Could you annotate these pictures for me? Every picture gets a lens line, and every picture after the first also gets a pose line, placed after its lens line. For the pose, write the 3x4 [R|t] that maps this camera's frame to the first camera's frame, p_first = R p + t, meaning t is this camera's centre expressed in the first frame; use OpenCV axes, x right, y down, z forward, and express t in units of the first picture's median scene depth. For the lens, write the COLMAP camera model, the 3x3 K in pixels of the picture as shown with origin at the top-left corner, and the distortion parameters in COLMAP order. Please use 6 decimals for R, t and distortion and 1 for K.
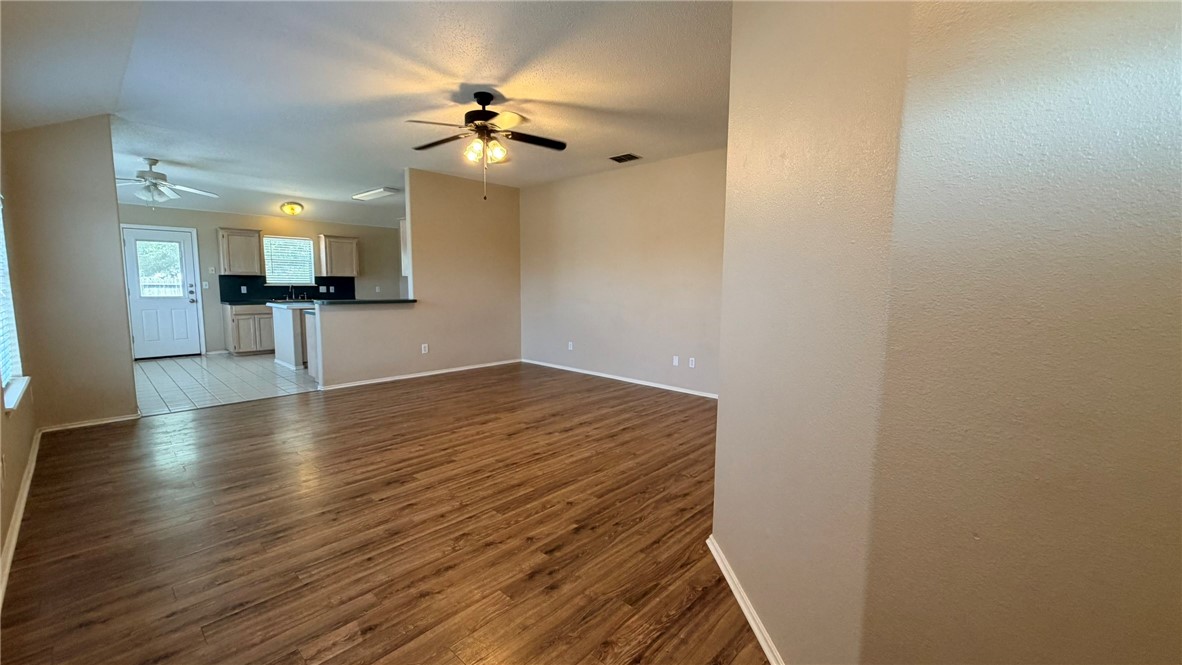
lens RADIAL K [[471.2, 0, 587.0], [0, 471.2, 332.3], [0, 0, 1]] dist [0.000448, -0.000316]
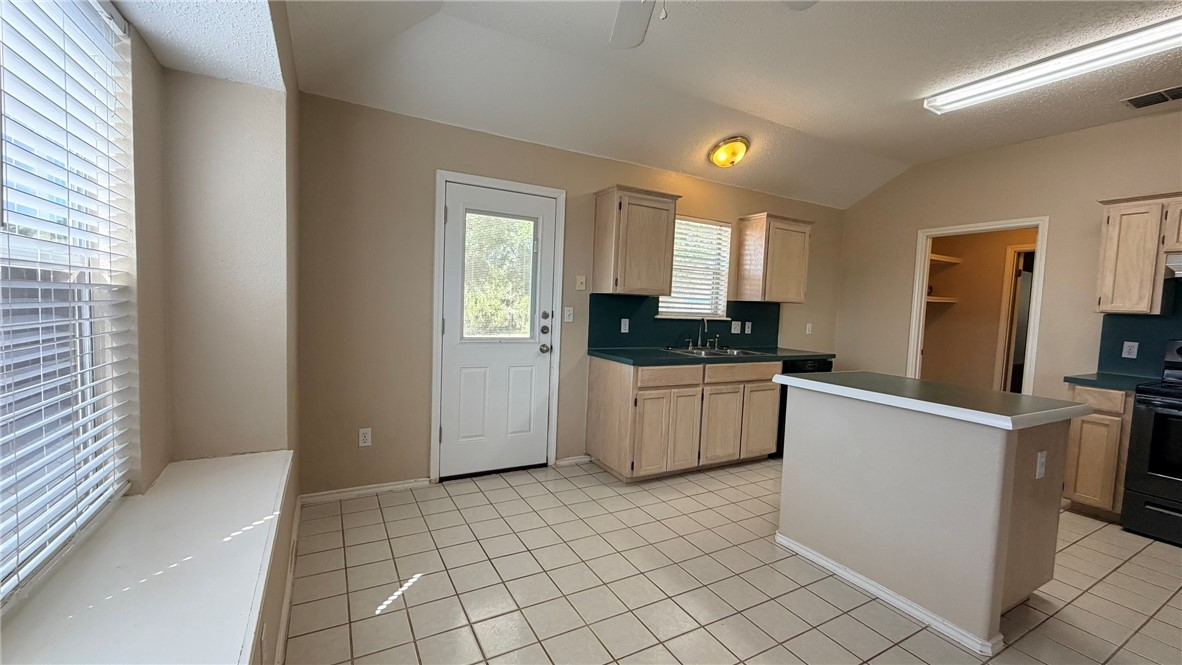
lens RADIAL K [[471.2, 0, 589.0], [0, 471.2, 334.8], [0, 0, 1]] dist [0.000448, -0.000316]
pose [[0.951333, 0.049252, -0.304202, -1.049965], [-0.063979, 0.997203, -0.038627, -0.103887], [0.301449, 0.056210, 0.951824, 0.923258]]
